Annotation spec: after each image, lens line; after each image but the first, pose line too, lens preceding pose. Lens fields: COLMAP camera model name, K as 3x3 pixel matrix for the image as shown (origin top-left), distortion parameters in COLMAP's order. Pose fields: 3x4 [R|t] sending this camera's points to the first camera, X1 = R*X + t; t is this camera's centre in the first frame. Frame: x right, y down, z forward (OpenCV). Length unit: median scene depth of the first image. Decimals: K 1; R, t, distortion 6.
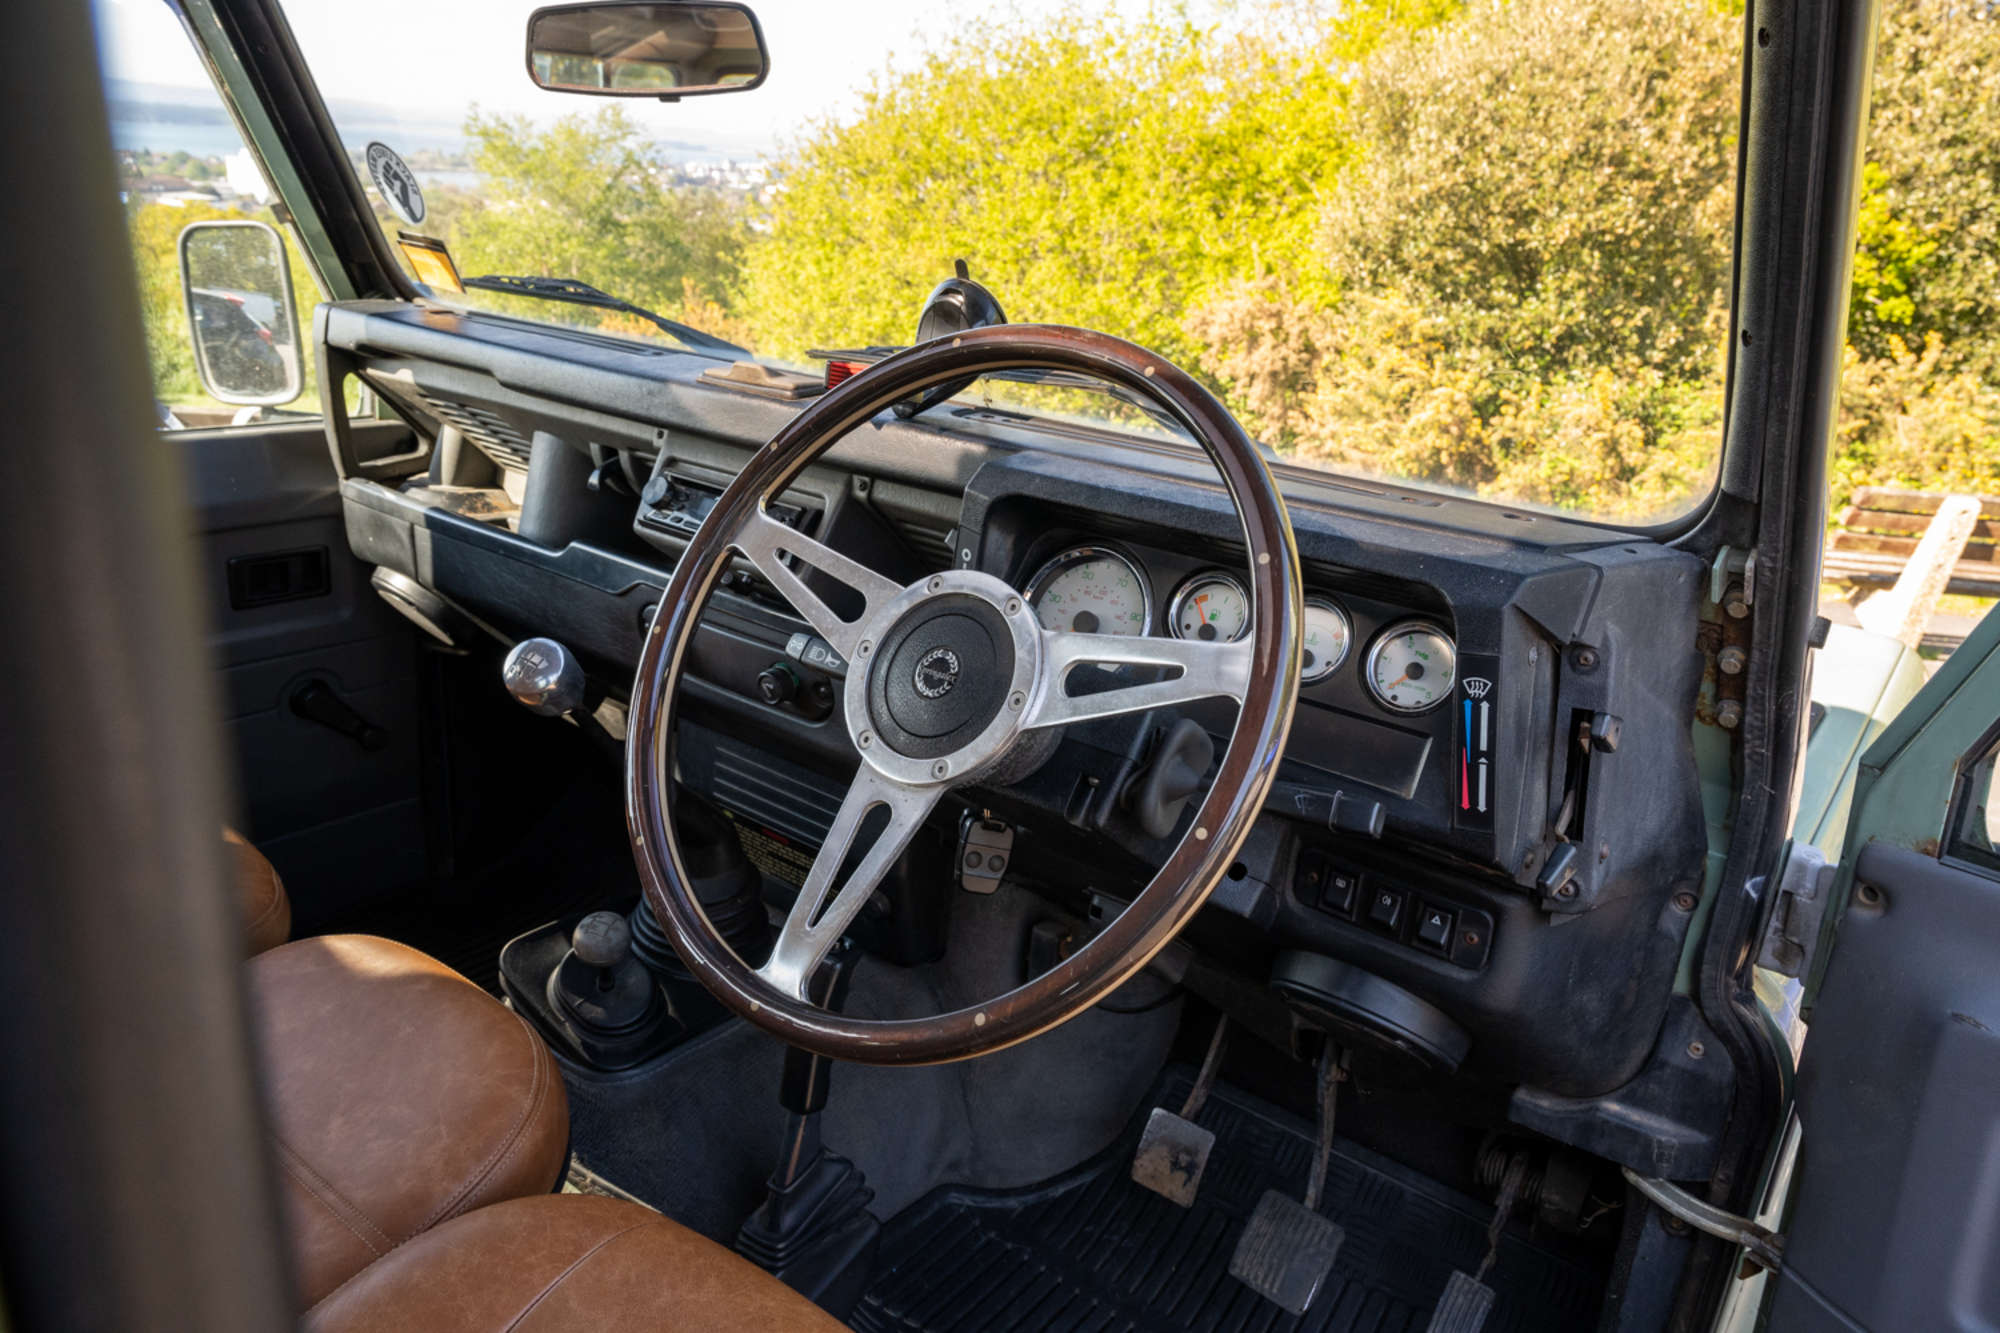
lens RADIAL K [[1345.5, 0, 1007.4], [0, 1345.5, 611.2], [0, 0, 1]] dist [-0.006268, 0.038932]
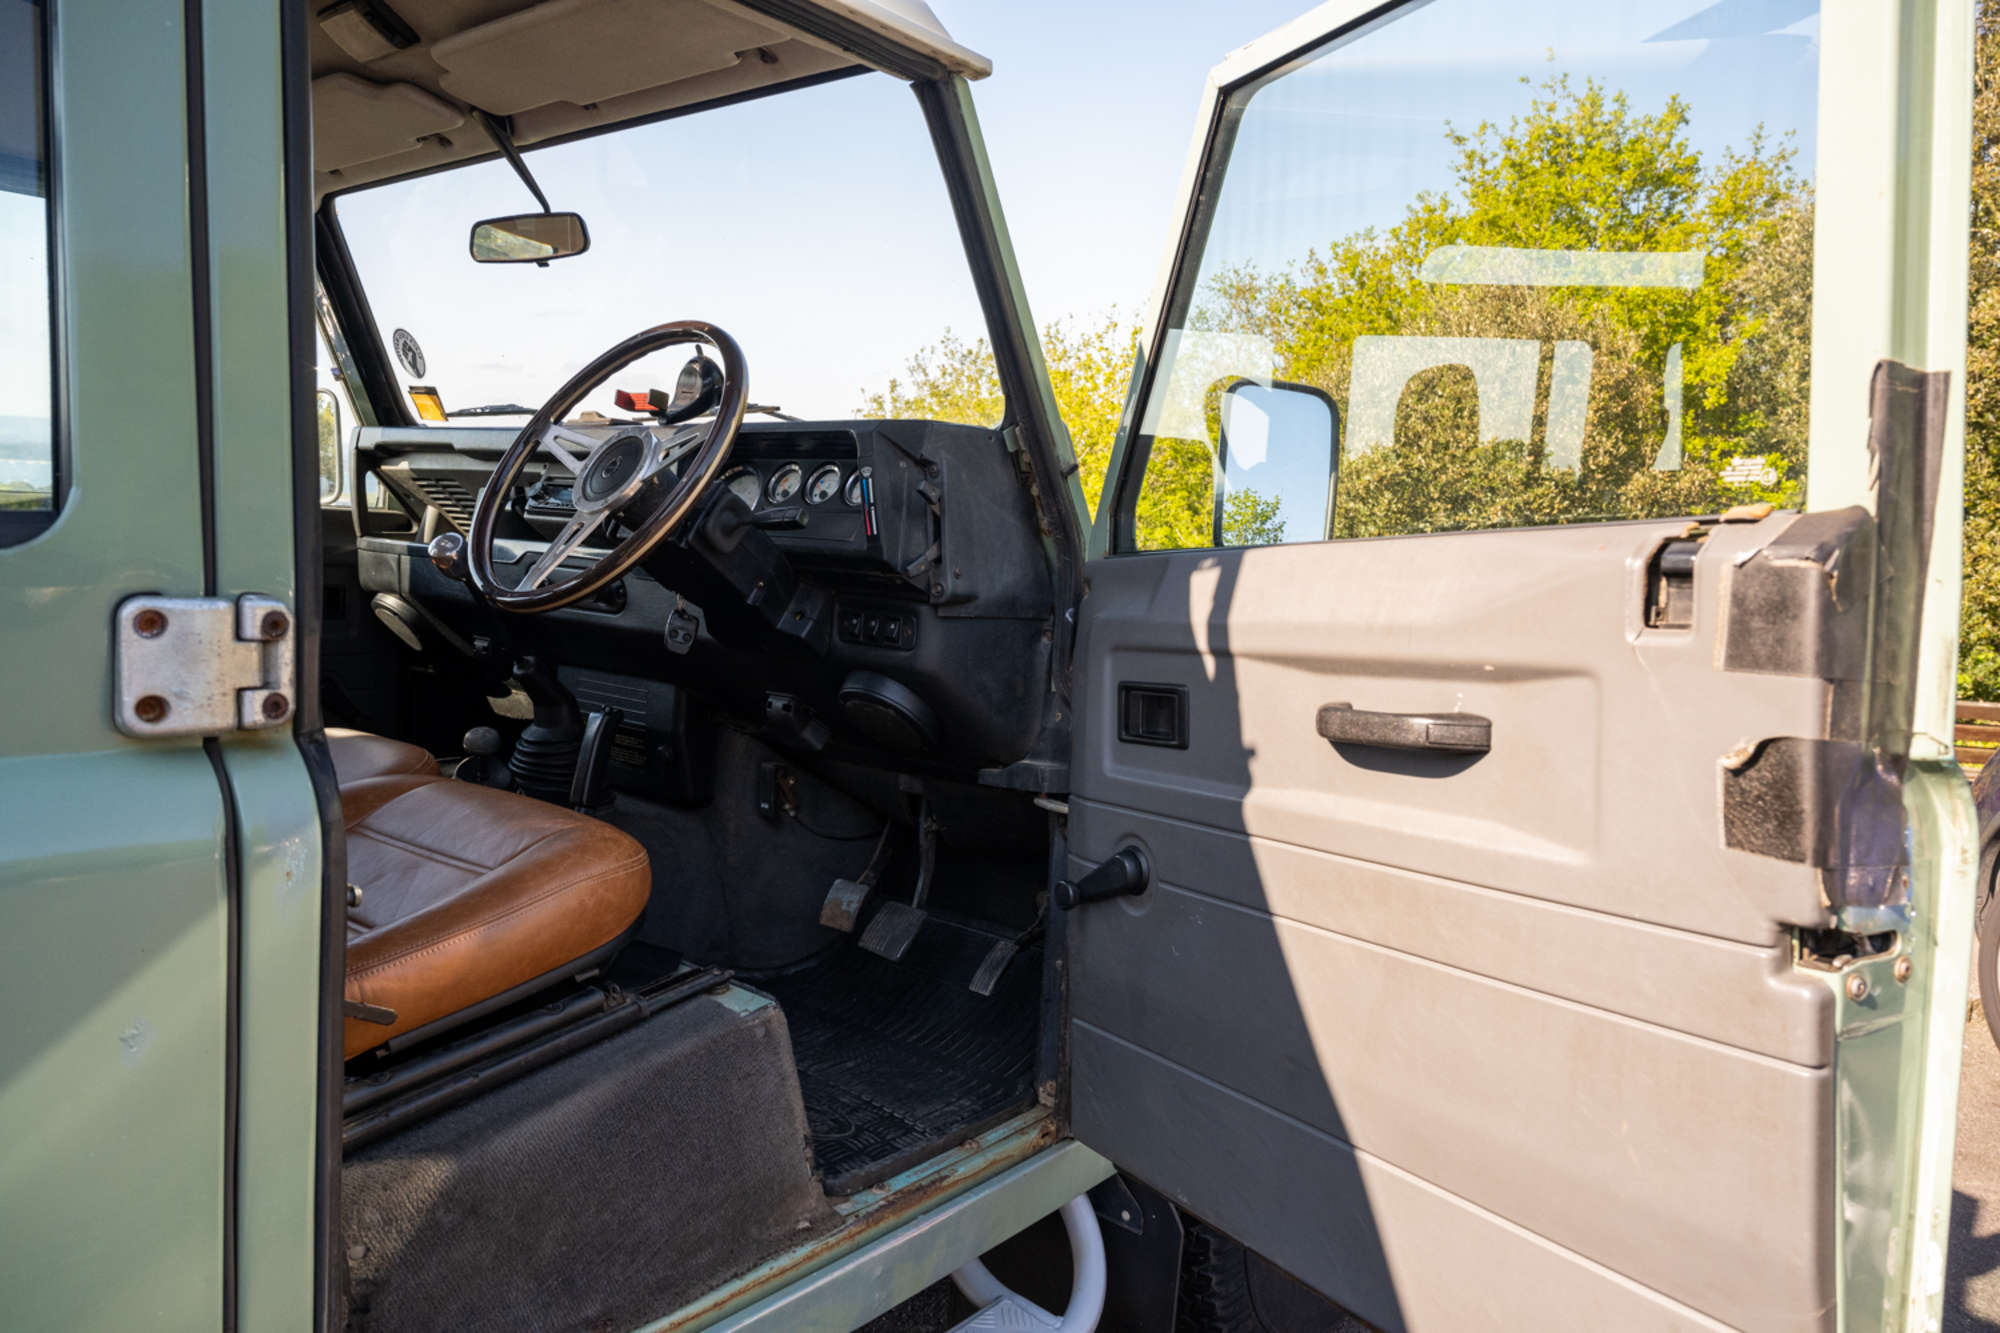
lens RADIAL K [[1345.5, 0, 1007.4], [0, 1345.5, 611.2], [0, 0, 1]] dist [-0.006268, 0.038932]
pose [[0.999485, -0.020718, -0.024512, 0.037649], [0.014419, 0.972180, -0.233793, 0.046785], [0.028673, 0.233319, 0.971977, -0.060757]]
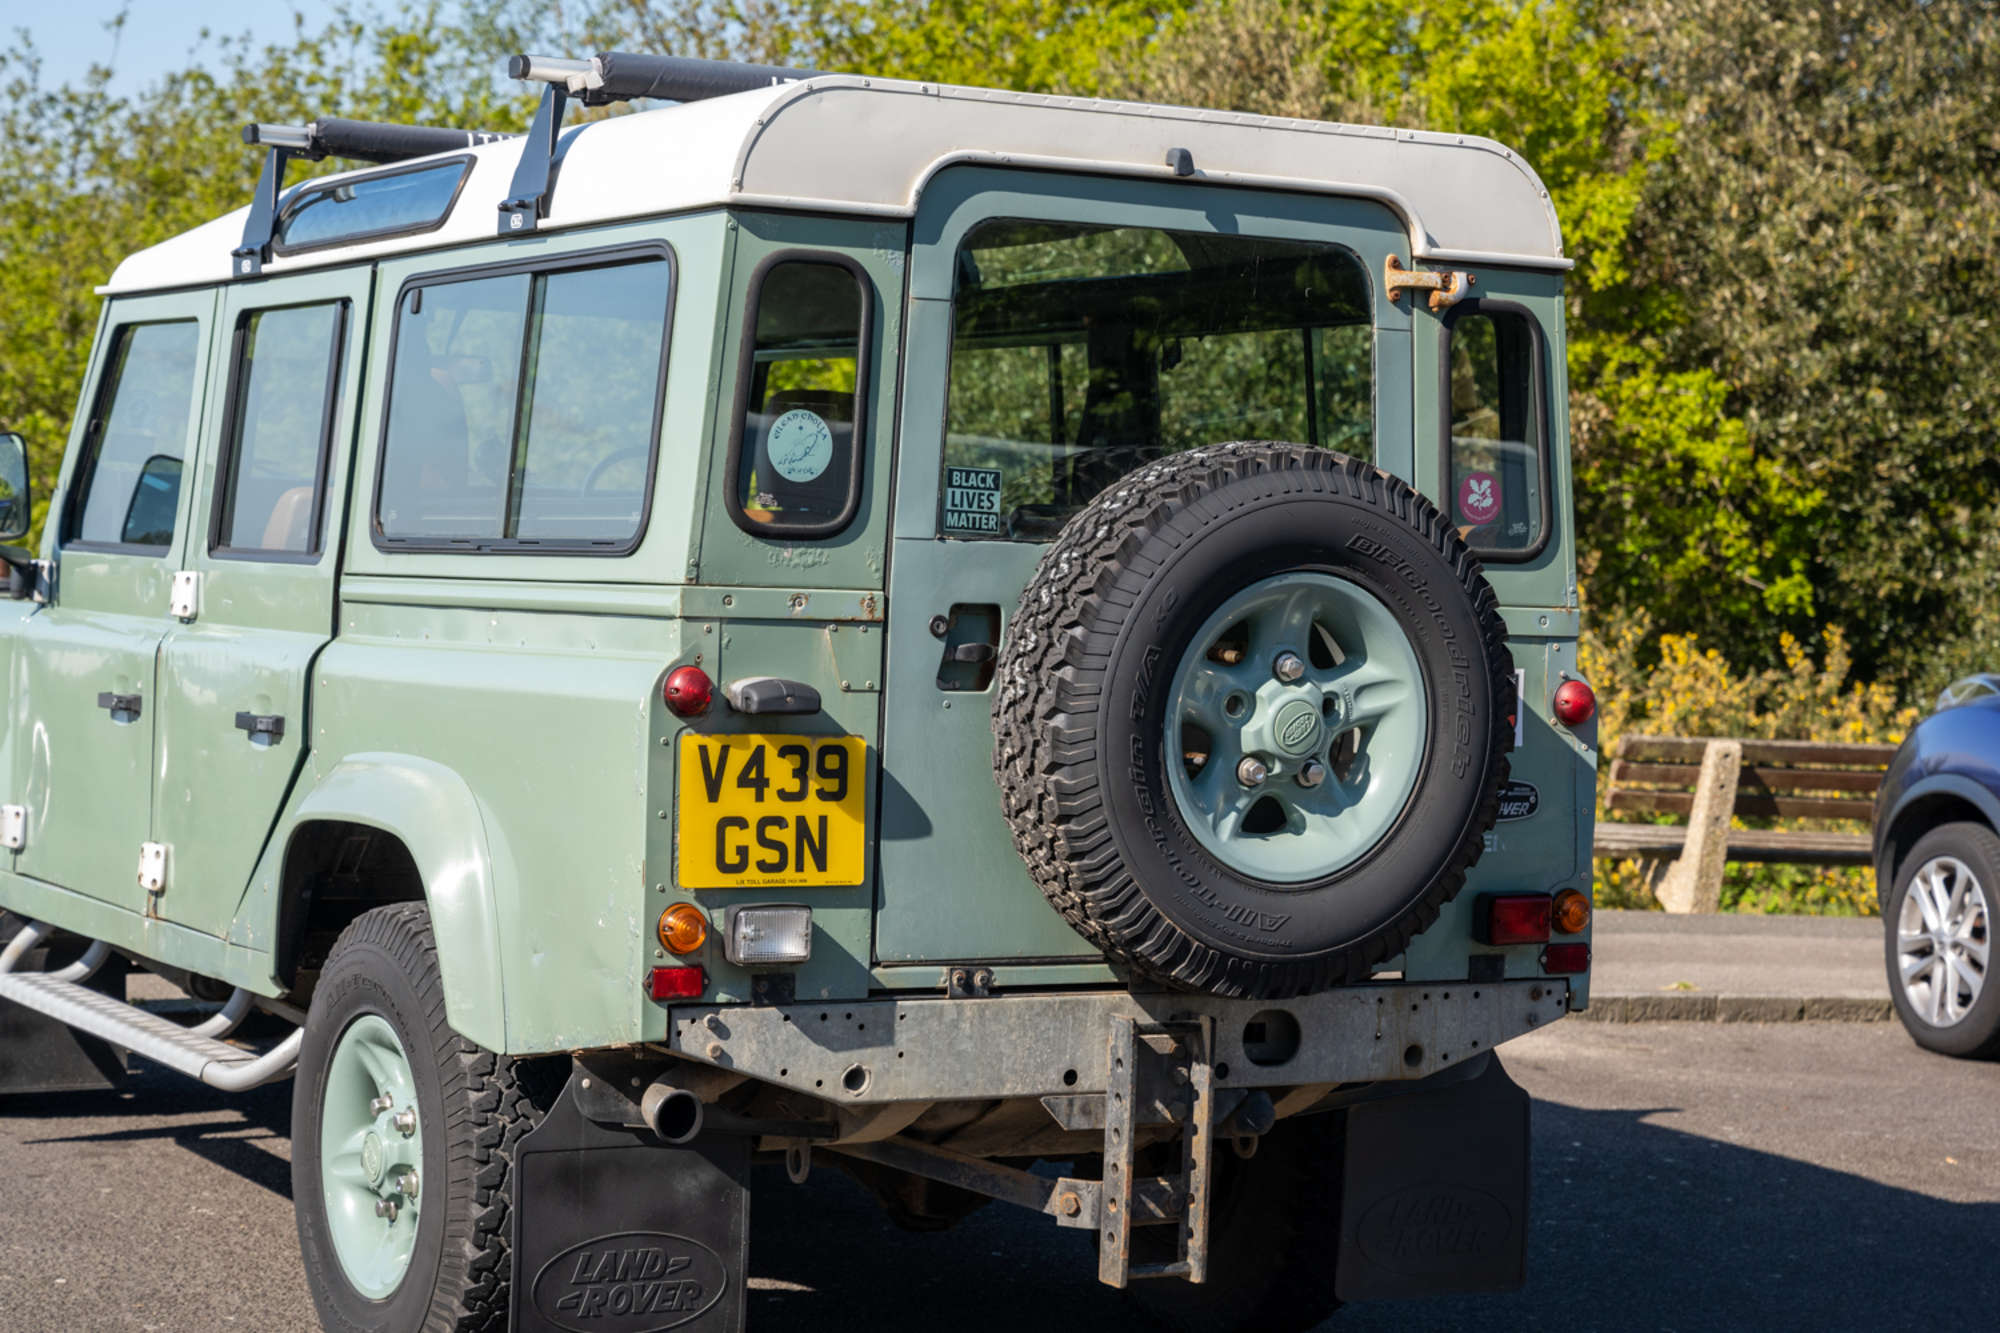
lens RADIAL K [[4041.0, 0, 1000.0], [0, 4041.0, 666.5], [0, 0, 1]] dist [-0.020469, 0.003646]
pose [[0.948900, -0.048344, 0.311851, -0.270395], [0.122529, 0.967109, -0.222907, 0.184844], [-0.290817, 0.249728, 0.923613, -0.619392]]
